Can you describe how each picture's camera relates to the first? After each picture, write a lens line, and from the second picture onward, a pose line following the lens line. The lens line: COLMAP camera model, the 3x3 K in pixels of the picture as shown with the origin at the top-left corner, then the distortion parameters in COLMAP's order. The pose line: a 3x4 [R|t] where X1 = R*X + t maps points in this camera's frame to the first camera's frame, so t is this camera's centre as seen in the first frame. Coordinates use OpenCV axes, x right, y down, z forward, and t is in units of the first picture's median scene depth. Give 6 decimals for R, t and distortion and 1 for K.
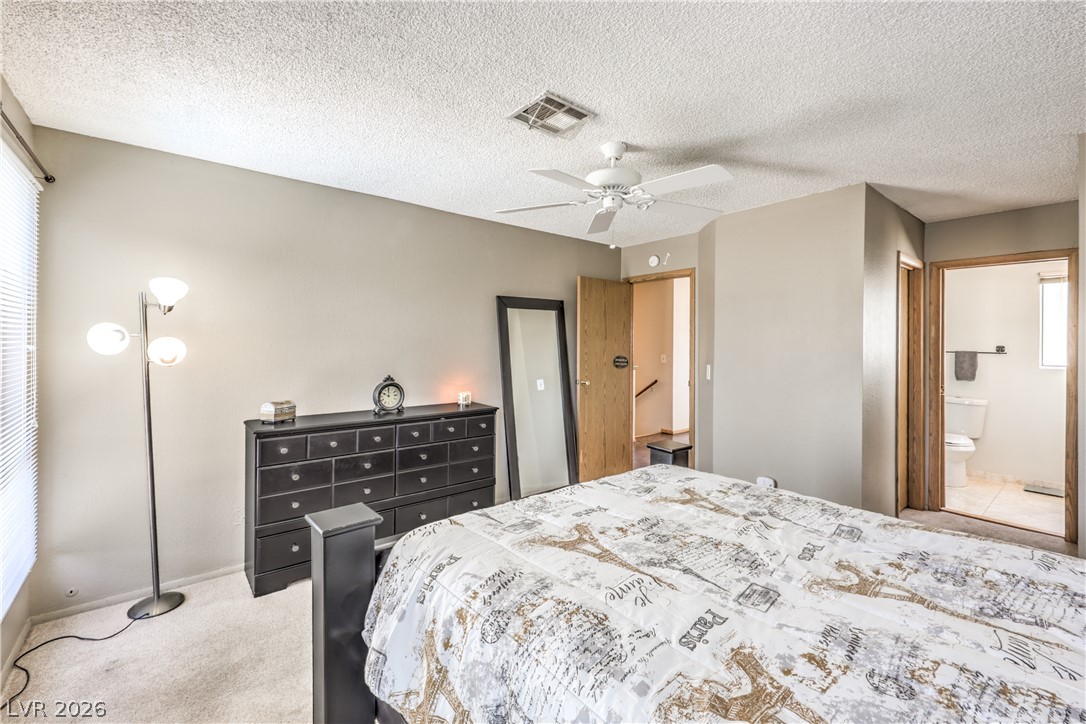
lens RADIAL K [[447.8, 0, 543.6], [0, 447.8, 355.7], [0, 0, 1]] dist [0.002980, 0.000428]
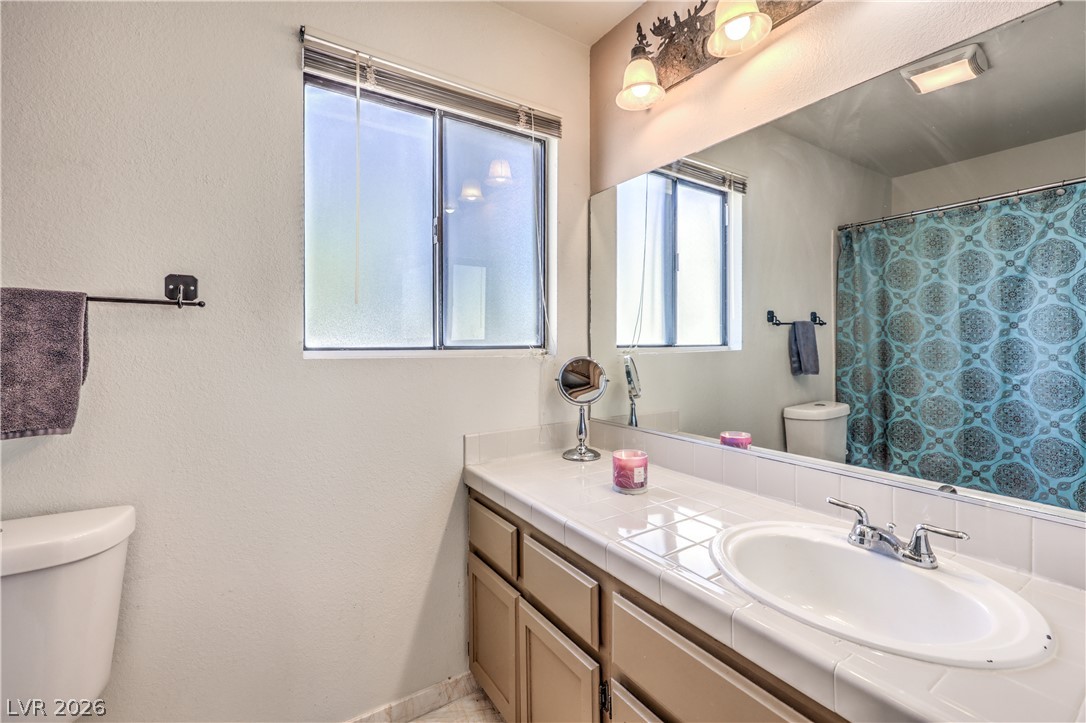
lens RADIAL K [[447.8, 0, 543.0], [0, 447.8, 355.4], [0, 0, 1]] dist [0.002980, 0.000428]
pose [[0.113512, -0.003953, 0.993529, 0.788152], [0.006082, 0.999976, 0.003284, 0.021022], [-0.993518, 0.005670, 0.113533, 0.769509]]
